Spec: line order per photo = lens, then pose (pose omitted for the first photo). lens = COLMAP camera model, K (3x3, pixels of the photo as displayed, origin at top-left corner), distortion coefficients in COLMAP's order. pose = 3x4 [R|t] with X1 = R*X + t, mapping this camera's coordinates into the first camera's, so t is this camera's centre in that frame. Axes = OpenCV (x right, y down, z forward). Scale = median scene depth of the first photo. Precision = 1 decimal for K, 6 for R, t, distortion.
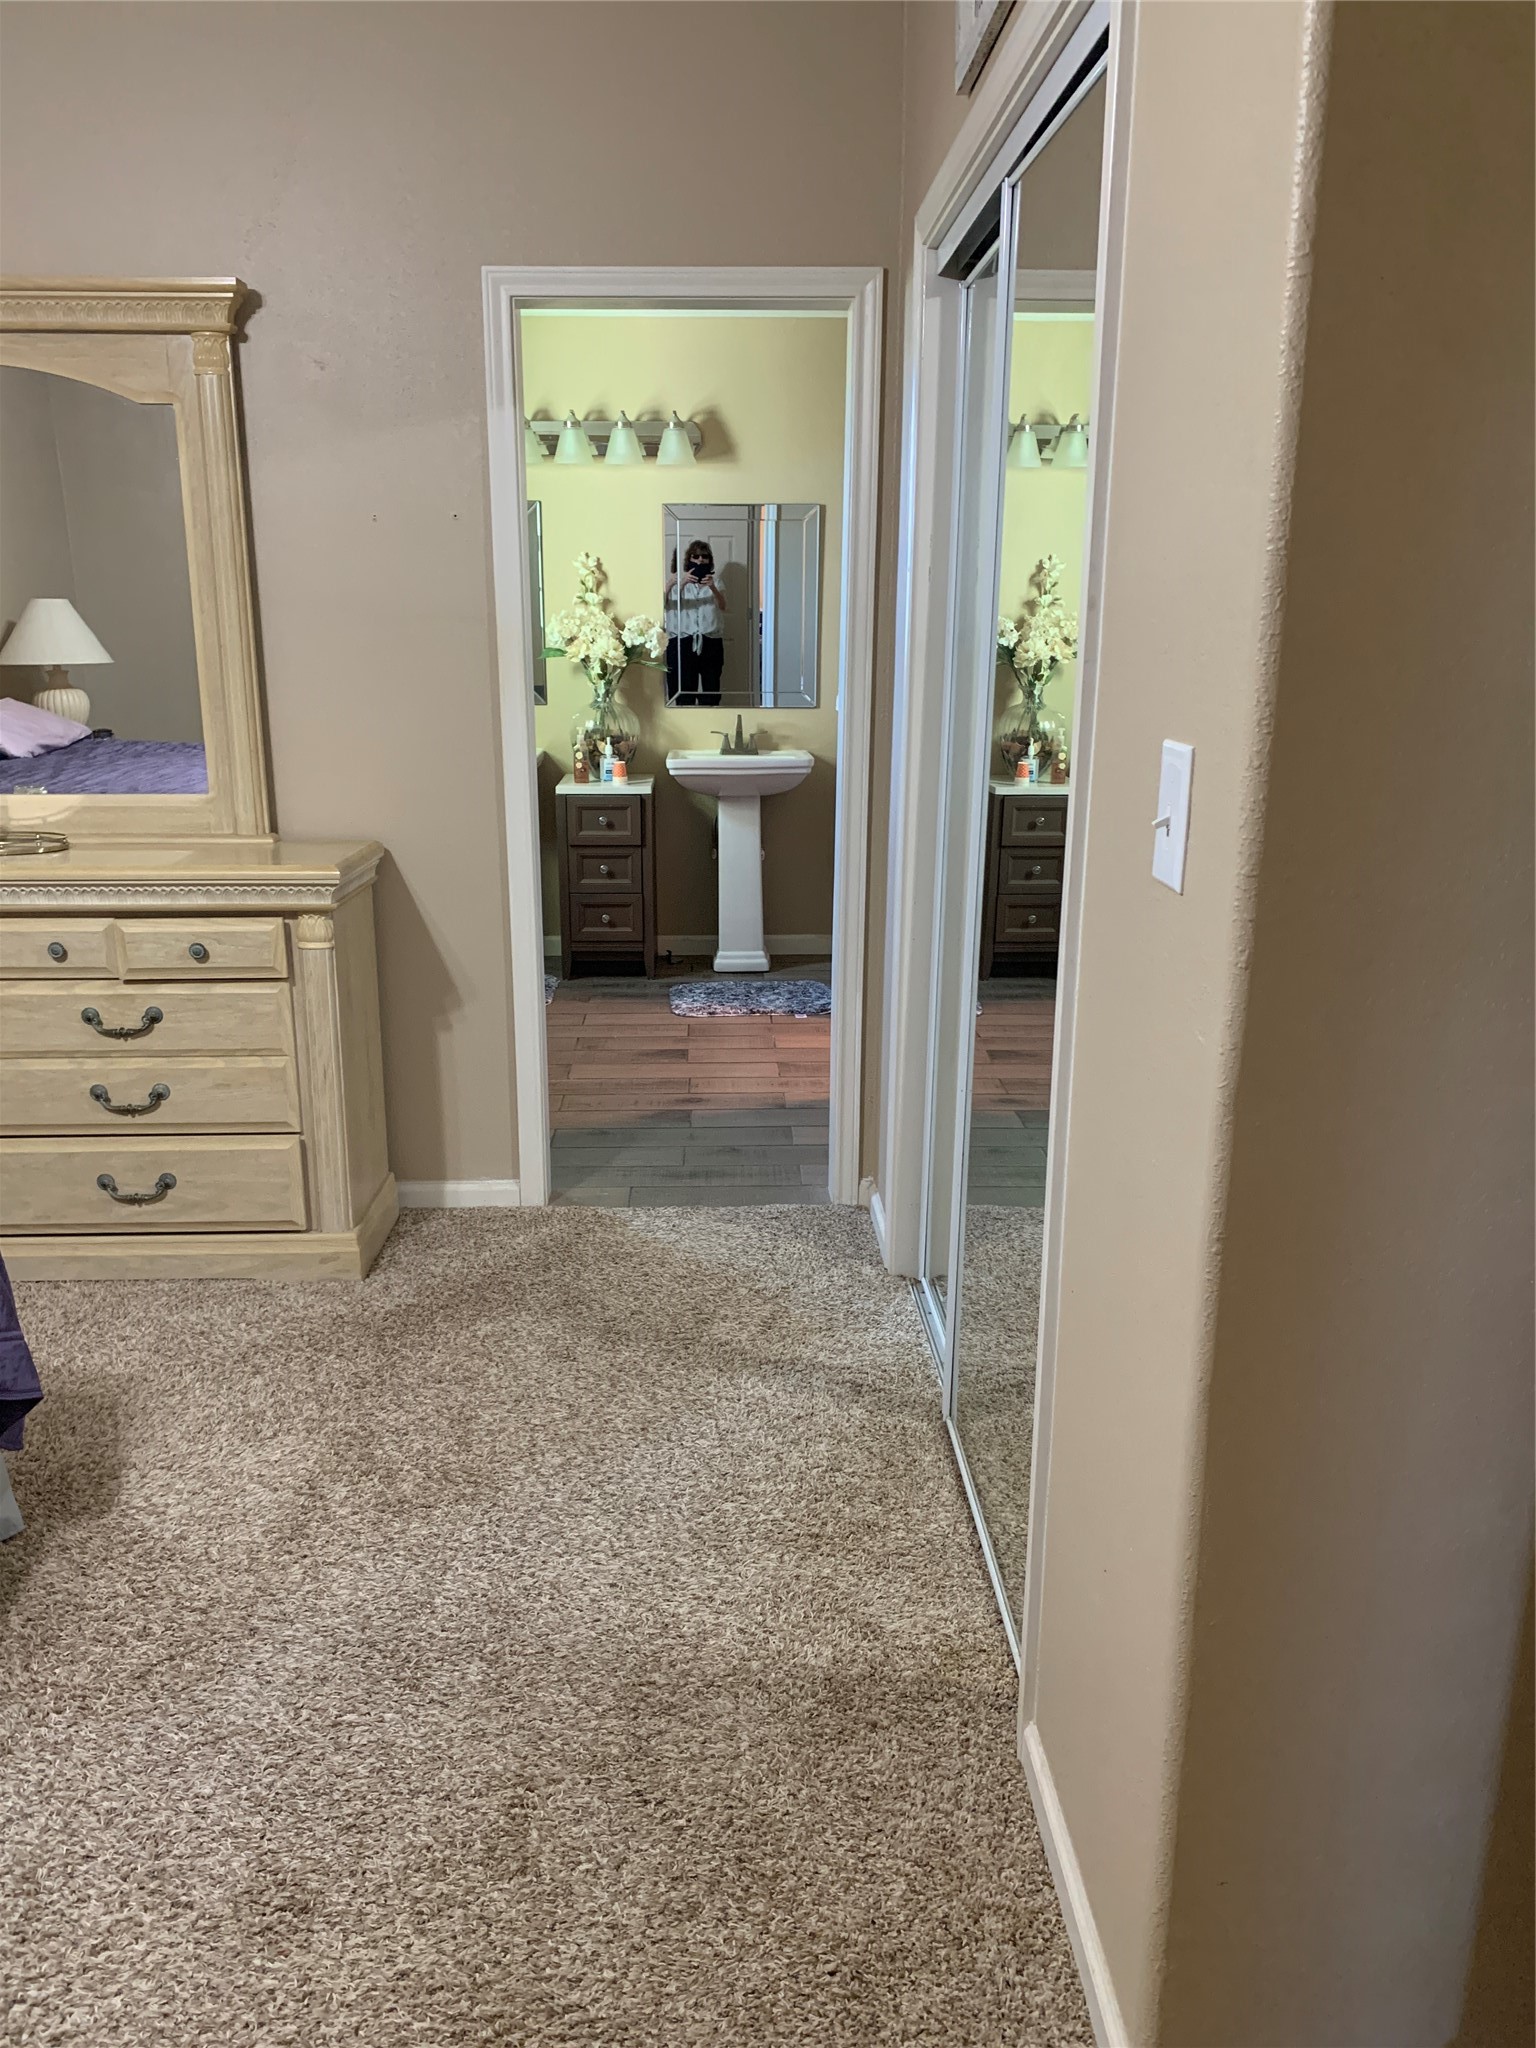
lens RADIAL K [[1591.7, 0, 765.3], [0, 1591.7, 1036.7], [0, 0, 1]] dist [0.006242, -0.001996]
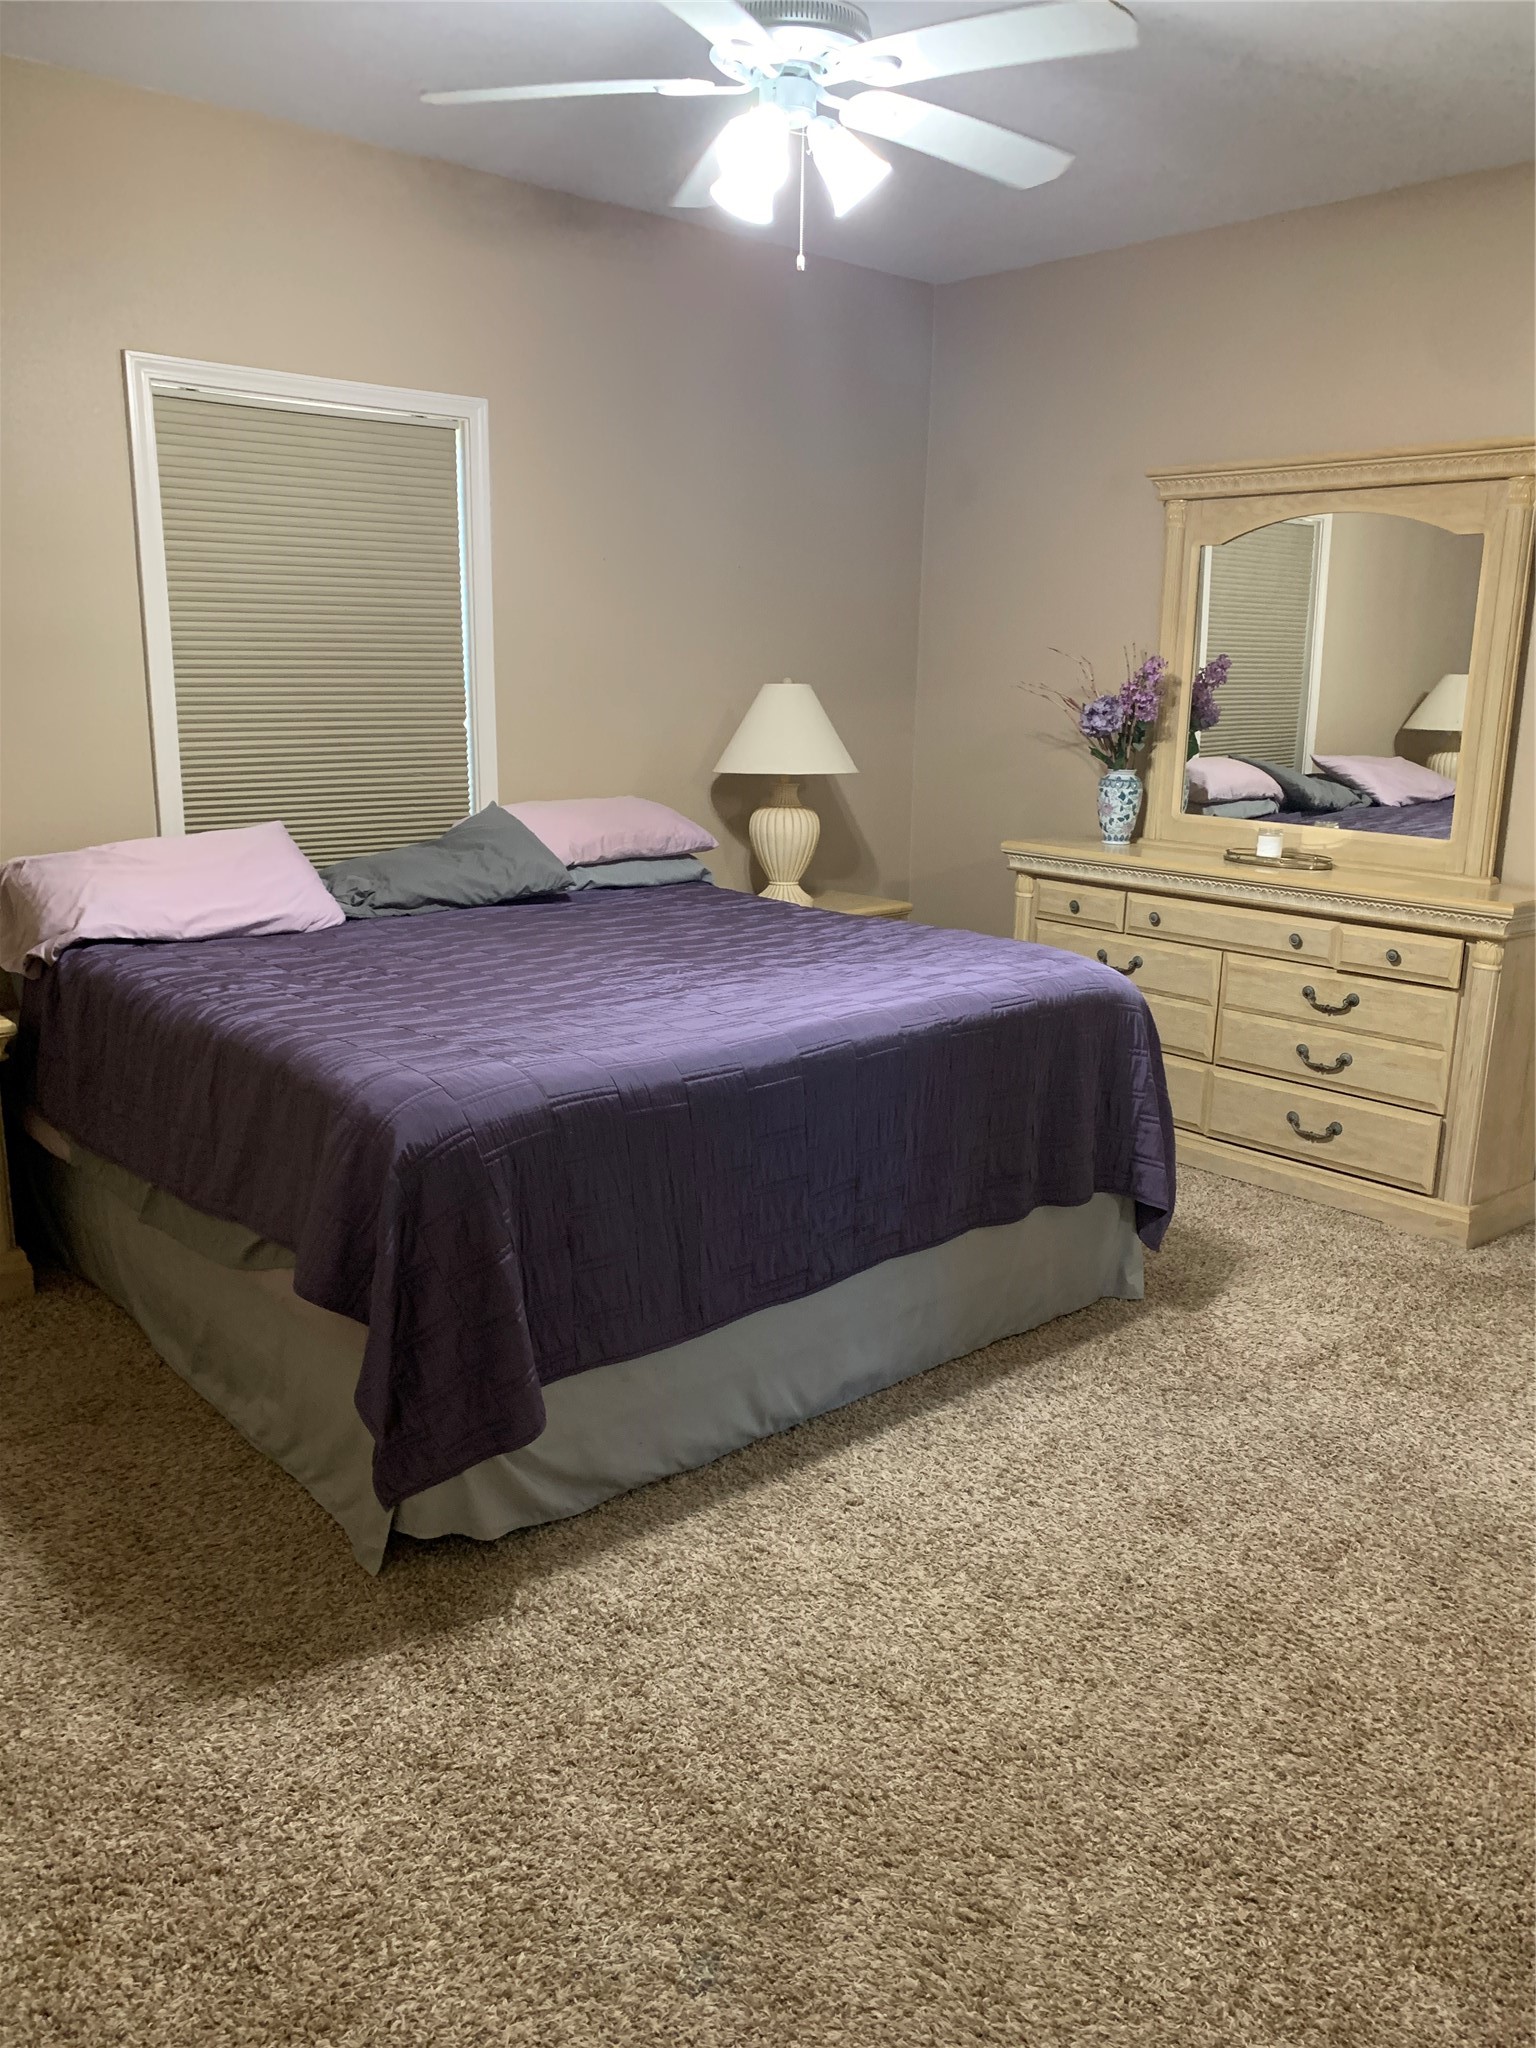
lens RADIAL K [[1591.7, 0, 765.3], [0, 1591.7, 1036.7], [0, 0, 1]] dist [0.006242, -0.001996]
pose [[0.643919, 0.190348, -0.741037, 0.277694], [-0.217621, 0.974118, 0.061120, 0.040542], [0.733492, 0.121909, 0.668677, -0.220623]]
